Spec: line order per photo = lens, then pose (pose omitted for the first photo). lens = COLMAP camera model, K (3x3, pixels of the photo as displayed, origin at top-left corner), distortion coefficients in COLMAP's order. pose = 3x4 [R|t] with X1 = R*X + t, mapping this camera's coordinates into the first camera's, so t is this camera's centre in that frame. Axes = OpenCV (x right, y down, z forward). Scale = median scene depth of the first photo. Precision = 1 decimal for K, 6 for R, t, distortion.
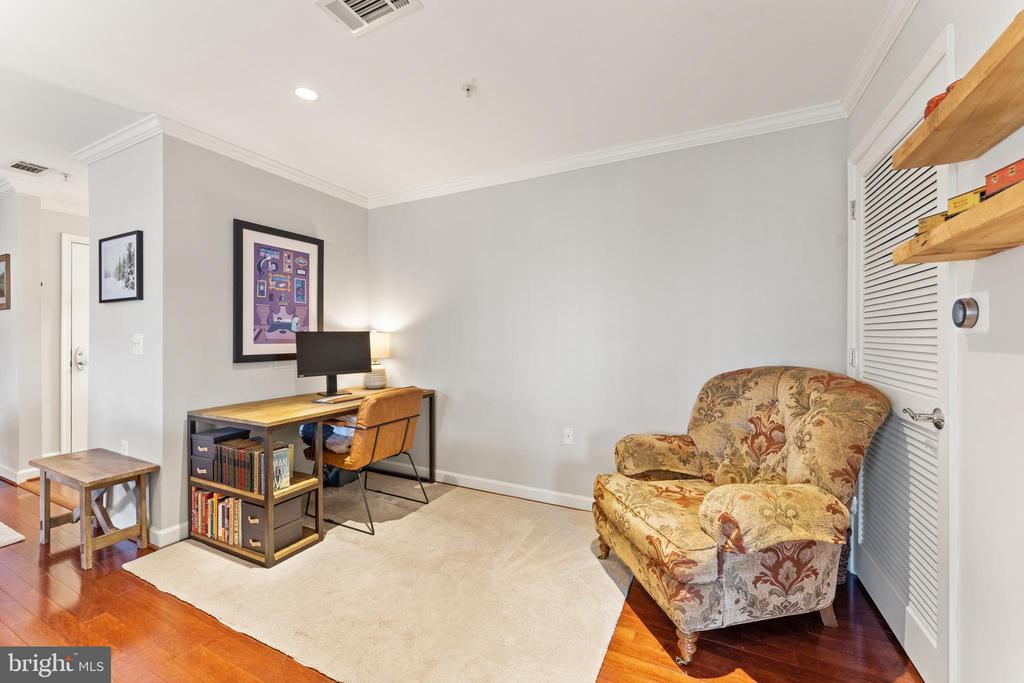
lens RADIAL K [[417.8, 0, 510.8], [0, 417.8, 335.0], [0, 0, 1]] dist [0.000530, 0.000017]
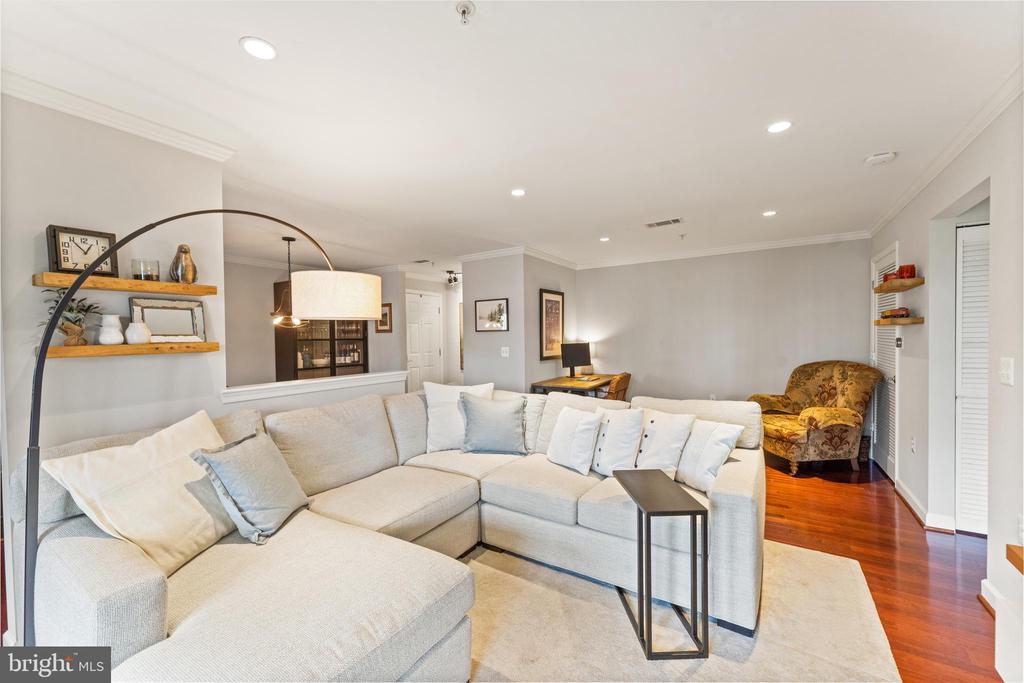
lens RADIAL K [[409.5, 0, 512.0], [0, 409.5, 341.5], [0, 0, 1]] dist [-0.000223, -0.000048]
pose [[0.993875, -0.010580, -0.110005, -0.875107], [0.013016, 0.999685, 0.021455, -0.102364], [0.109743, -0.022756, 0.993699, -1.442829]]
